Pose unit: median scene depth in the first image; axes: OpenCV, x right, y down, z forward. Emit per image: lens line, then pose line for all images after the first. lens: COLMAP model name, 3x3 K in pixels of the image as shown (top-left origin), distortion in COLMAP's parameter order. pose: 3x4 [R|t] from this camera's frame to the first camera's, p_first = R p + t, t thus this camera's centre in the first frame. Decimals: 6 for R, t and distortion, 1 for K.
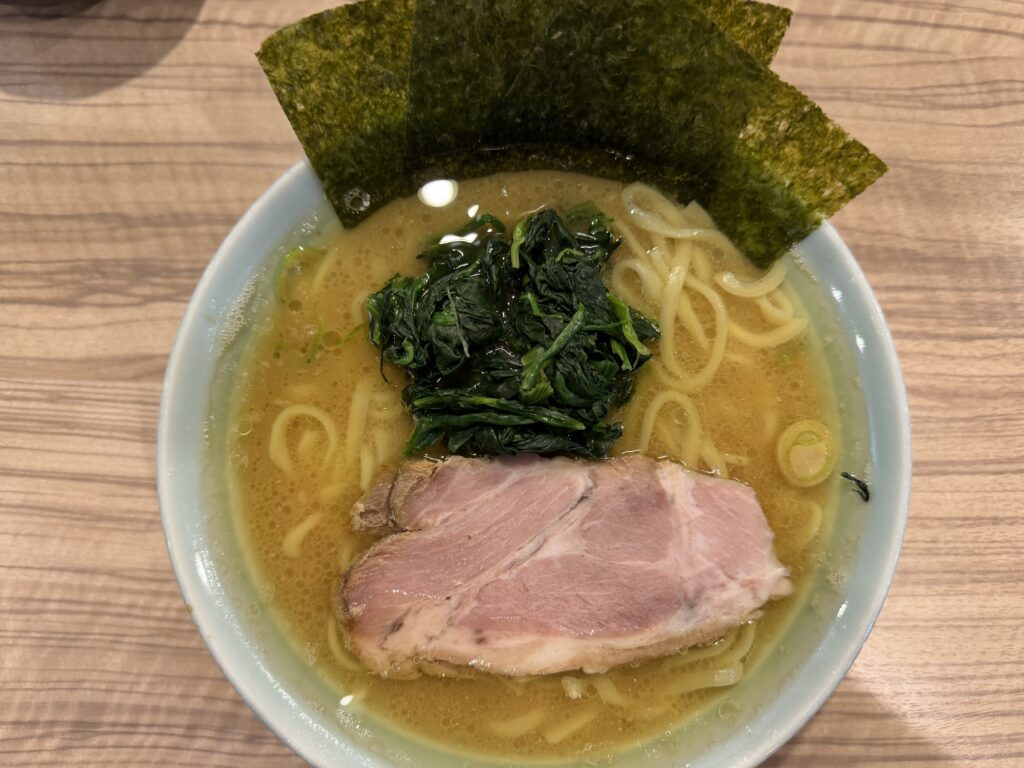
lens RADIAL K [[755.2, 0, 512.0], [0, 755.2, 384.0], [0, 0, 1]] dist [0.073801, -0.141290]
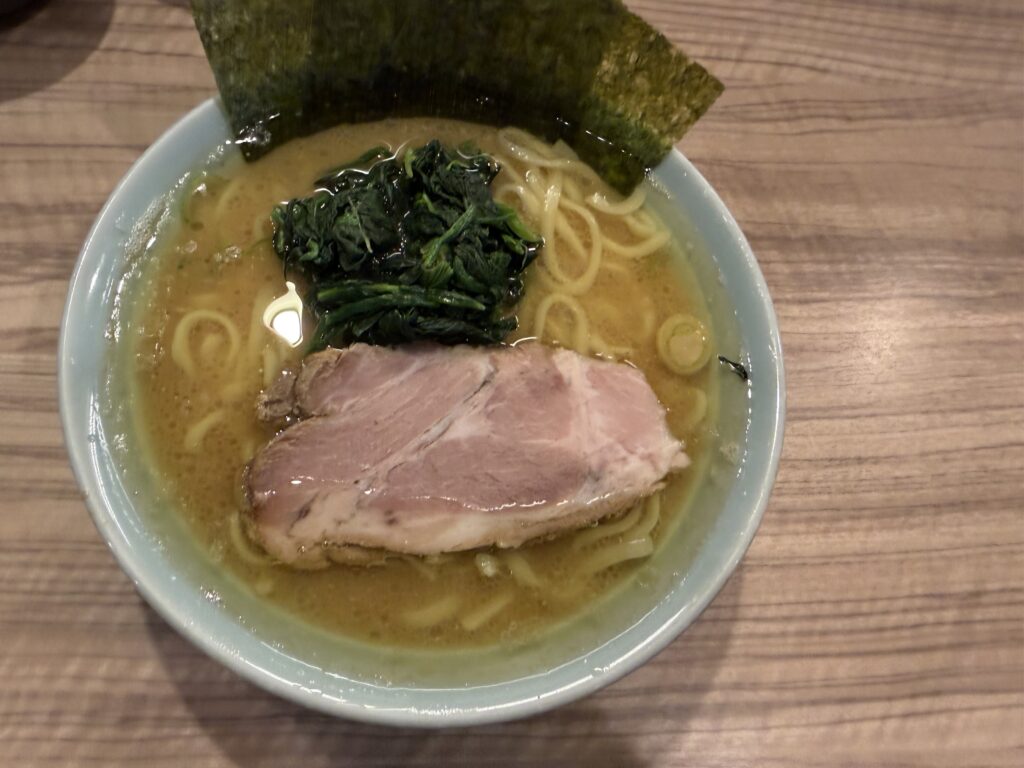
lens RADIAL K [[747.1, 0, 416.9], [0, 747.1, 384.4], [0, 0, 1]] dist [0.010015, 0.002010]
pose [[0.995353, -0.024334, 0.093173, -0.091196], [0.045609, 0.971268, -0.233577, 0.381744], [-0.084812, 0.236741, 0.967864, 0.024742]]
